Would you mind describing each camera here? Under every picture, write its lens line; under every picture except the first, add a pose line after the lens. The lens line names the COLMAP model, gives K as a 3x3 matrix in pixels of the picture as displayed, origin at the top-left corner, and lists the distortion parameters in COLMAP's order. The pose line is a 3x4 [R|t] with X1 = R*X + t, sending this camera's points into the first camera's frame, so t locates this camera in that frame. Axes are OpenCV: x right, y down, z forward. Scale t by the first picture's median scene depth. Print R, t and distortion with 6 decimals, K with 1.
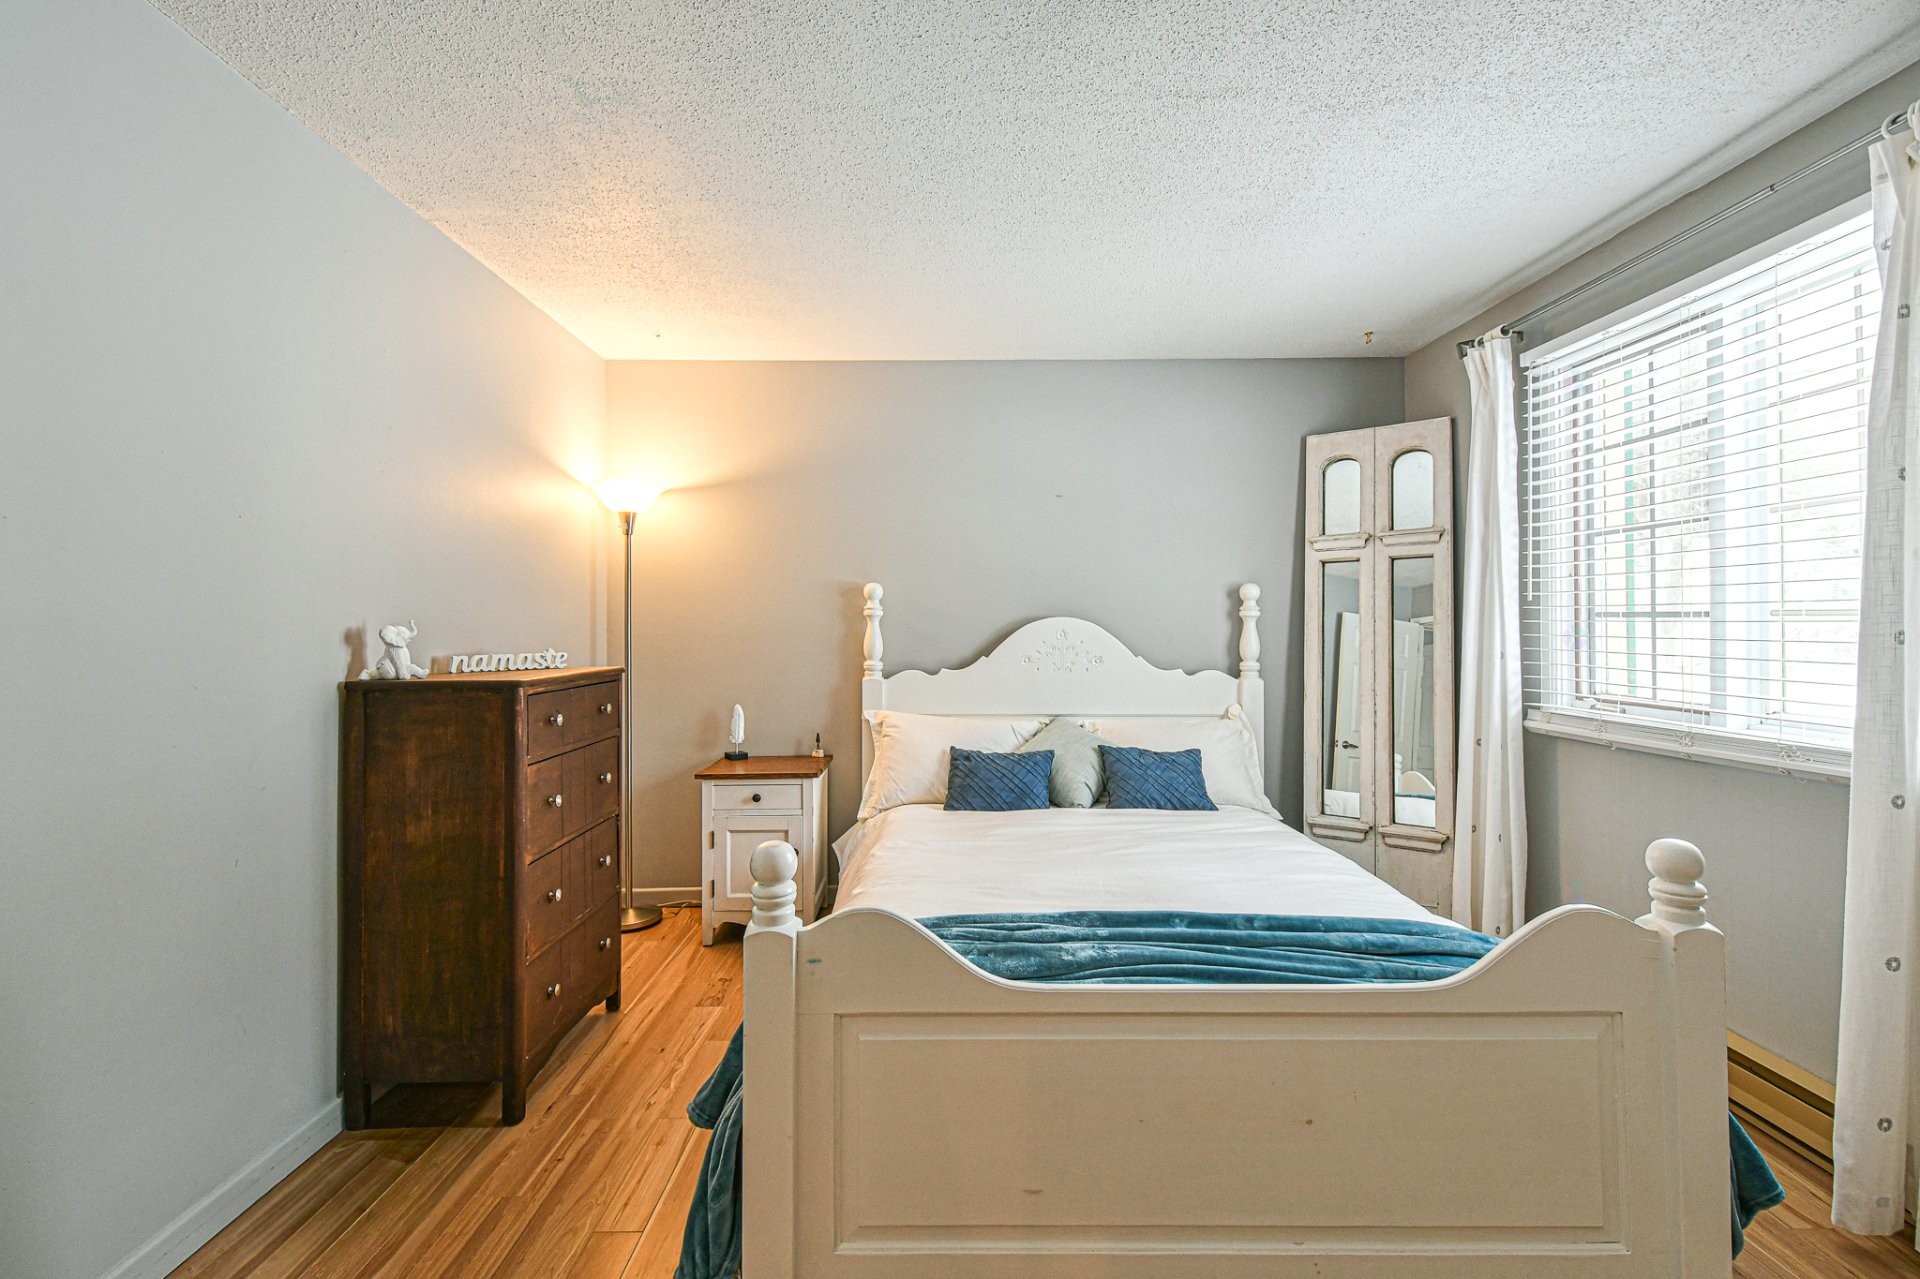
lens RADIAL K [[842.6, 0, 956.6], [0, 842.6, 629.8], [0, 0, 1]] dist [-0.003527, -0.001048]
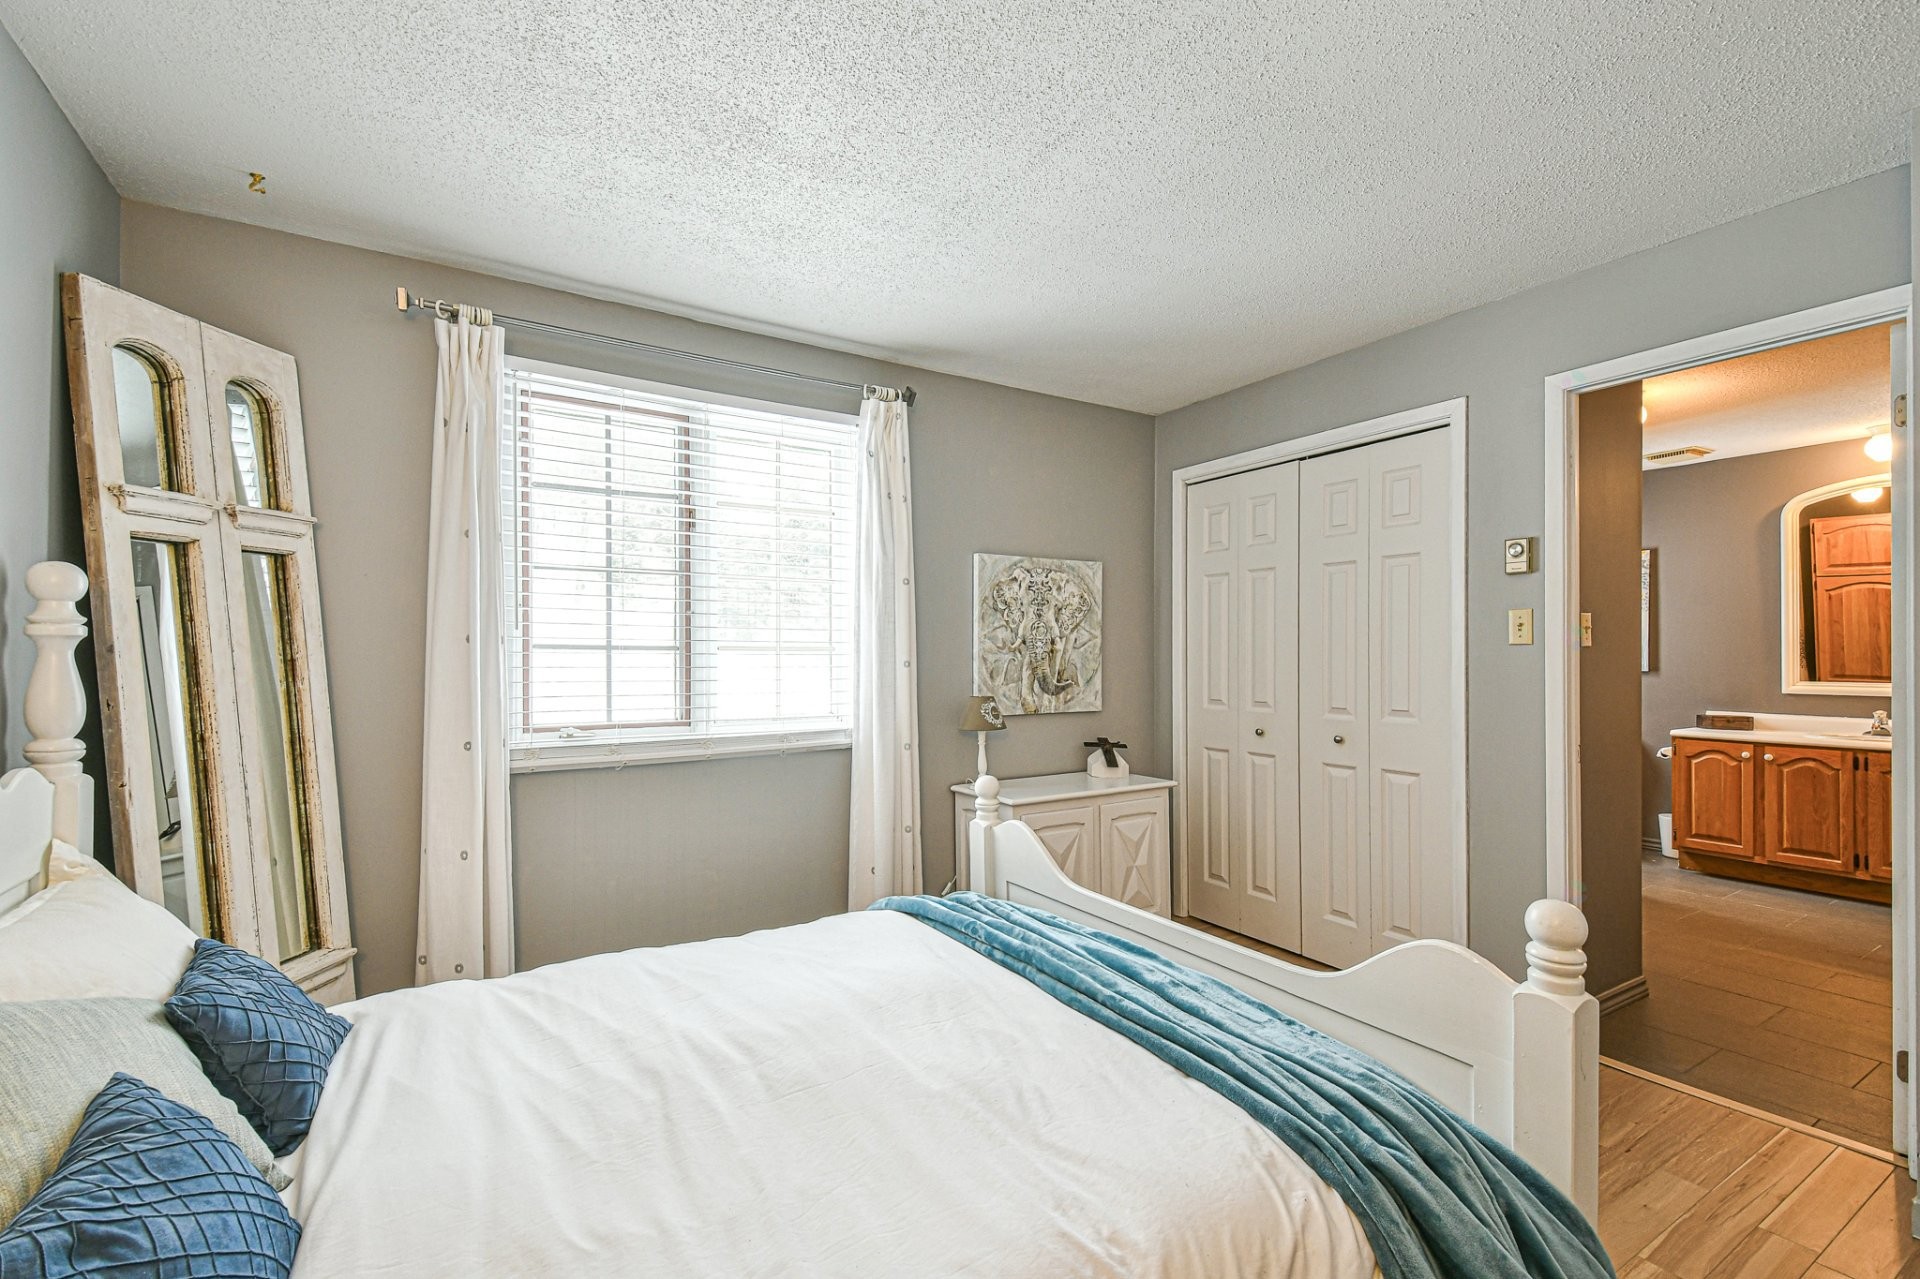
lens RADIAL K [[842.6, 0, 952.7], [0, 842.6, 651.8], [0, 0, 1]] dist [-0.003527, -0.001048]
pose [[-0.531874, 0.007205, 0.846793, -0.347907], [0.007398, 0.999965, -0.003861, -0.003689], [-0.846791, 0.004211, -0.531909, 1.108039]]
